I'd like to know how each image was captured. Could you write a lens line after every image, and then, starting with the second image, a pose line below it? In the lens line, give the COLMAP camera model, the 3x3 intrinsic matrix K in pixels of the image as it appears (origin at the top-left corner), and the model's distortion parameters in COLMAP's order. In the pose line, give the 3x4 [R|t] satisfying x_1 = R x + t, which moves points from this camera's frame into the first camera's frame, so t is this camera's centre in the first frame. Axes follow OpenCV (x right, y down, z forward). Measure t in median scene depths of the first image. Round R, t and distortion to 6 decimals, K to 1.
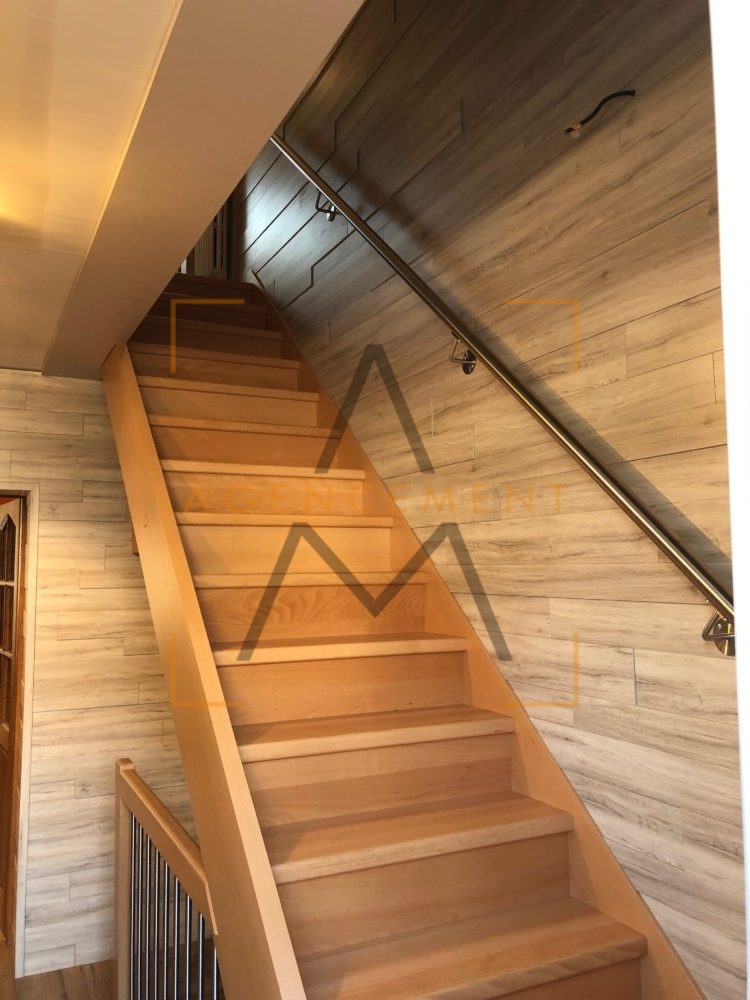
lens RADIAL K [[828.4, 0, 375.9], [0, 828.4, 495.4], [0, 0, 1]] dist [0.024533, -0.030819]
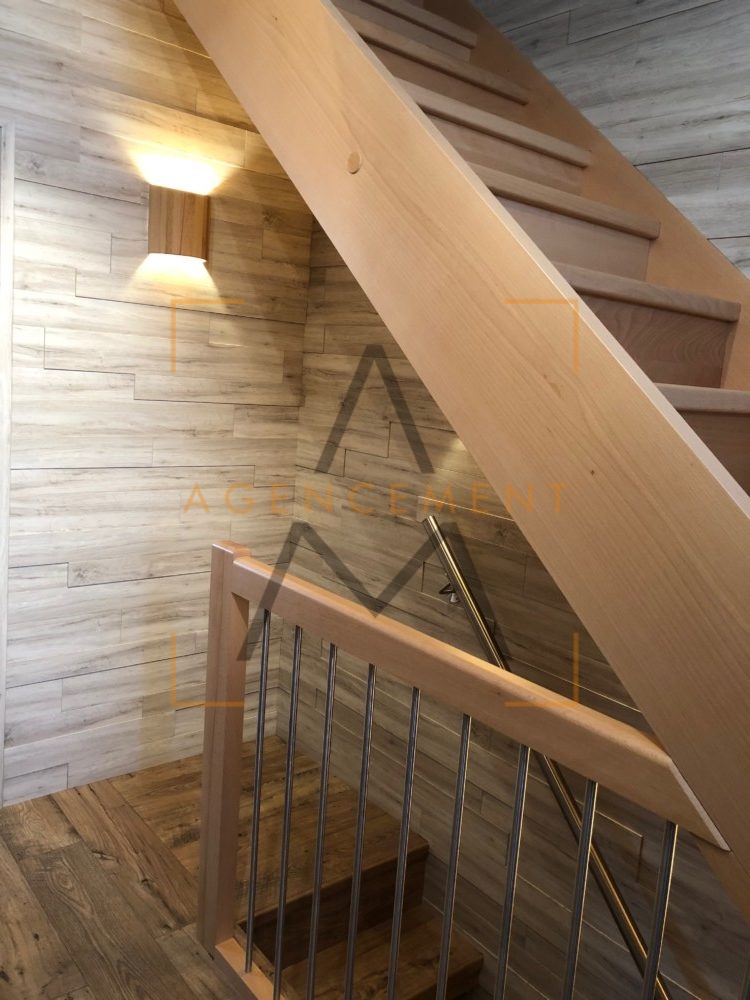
lens RADIAL K [[828.4, 0, 383.3], [0, 828.4, 495.3], [0, 0, 1]] dist [0.024533, -0.030819]
pose [[0.967906, 0.049111, 0.246467, -0.310150], [-0.109162, 0.965529, 0.236298, 0.092874], [-0.226366, -0.255619, 0.939903, 0.300143]]
